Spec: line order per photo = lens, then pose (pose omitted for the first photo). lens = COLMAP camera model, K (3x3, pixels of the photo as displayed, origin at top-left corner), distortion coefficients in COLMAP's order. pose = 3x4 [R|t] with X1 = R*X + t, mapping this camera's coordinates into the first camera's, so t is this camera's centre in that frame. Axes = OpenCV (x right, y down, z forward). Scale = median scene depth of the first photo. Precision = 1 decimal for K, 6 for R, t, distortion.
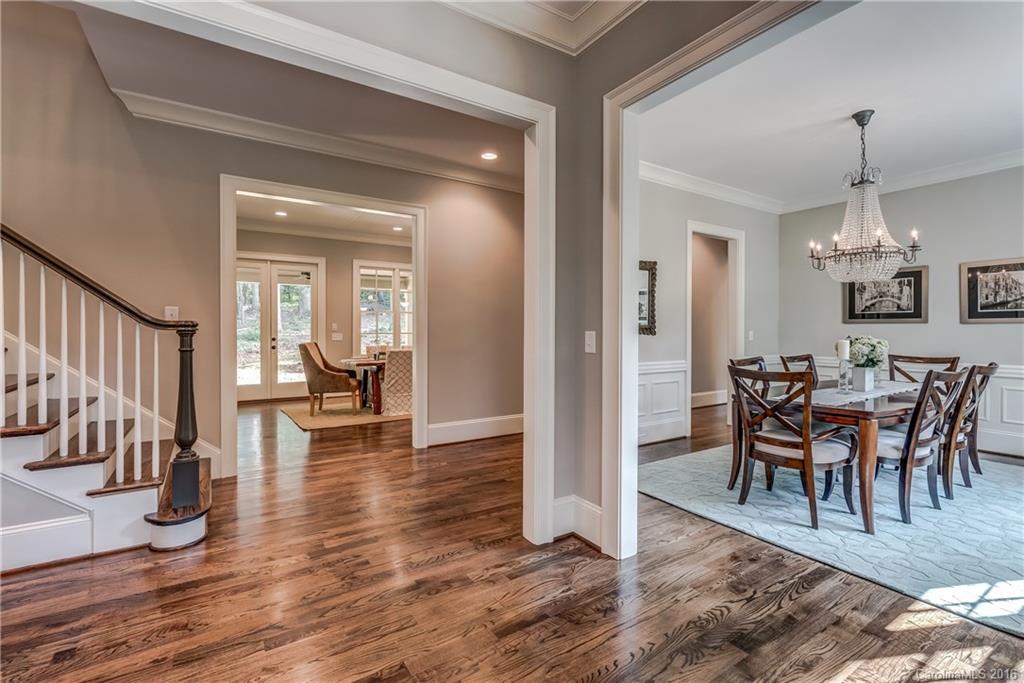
lens RADIAL K [[449.8, 0, 492.9], [0, 449.8, 331.9], [0, 0, 1]] dist [0.001977, 0.000020]
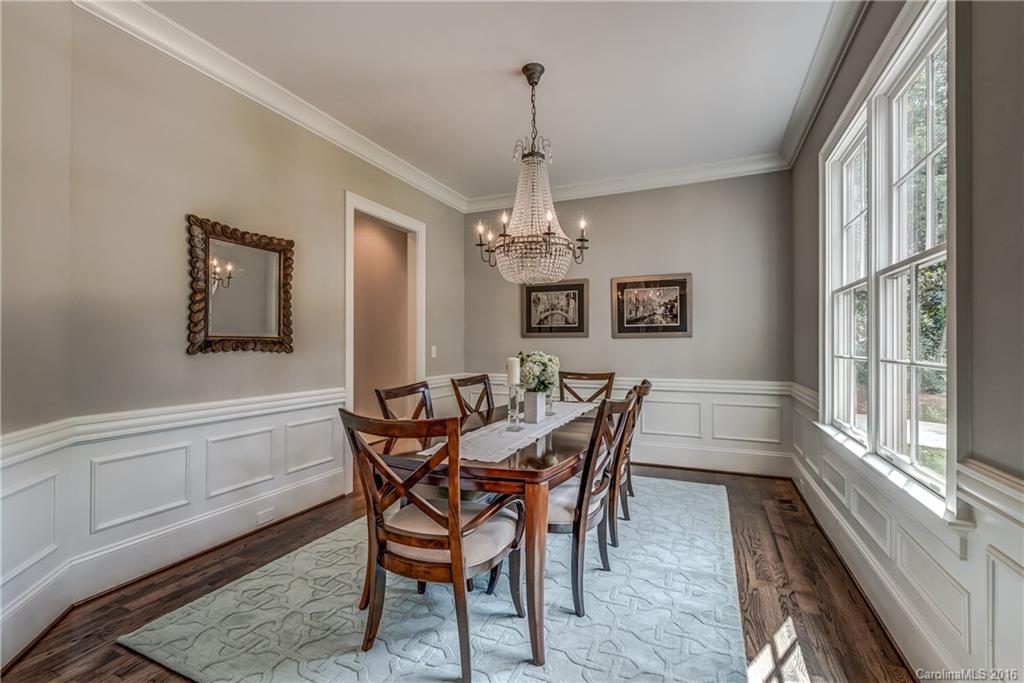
lens RADIAL K [[449.8, 0, 510.5], [0, 449.8, 343.4], [0, 0, 1]] dist [0.001977, 0.000020]
pose [[0.816511, 0.000410, 0.577330, 0.334998], [0.004331, 0.999967, -0.006835, -0.000335], [-0.577314, 0.008081, 0.816482, 0.384111]]
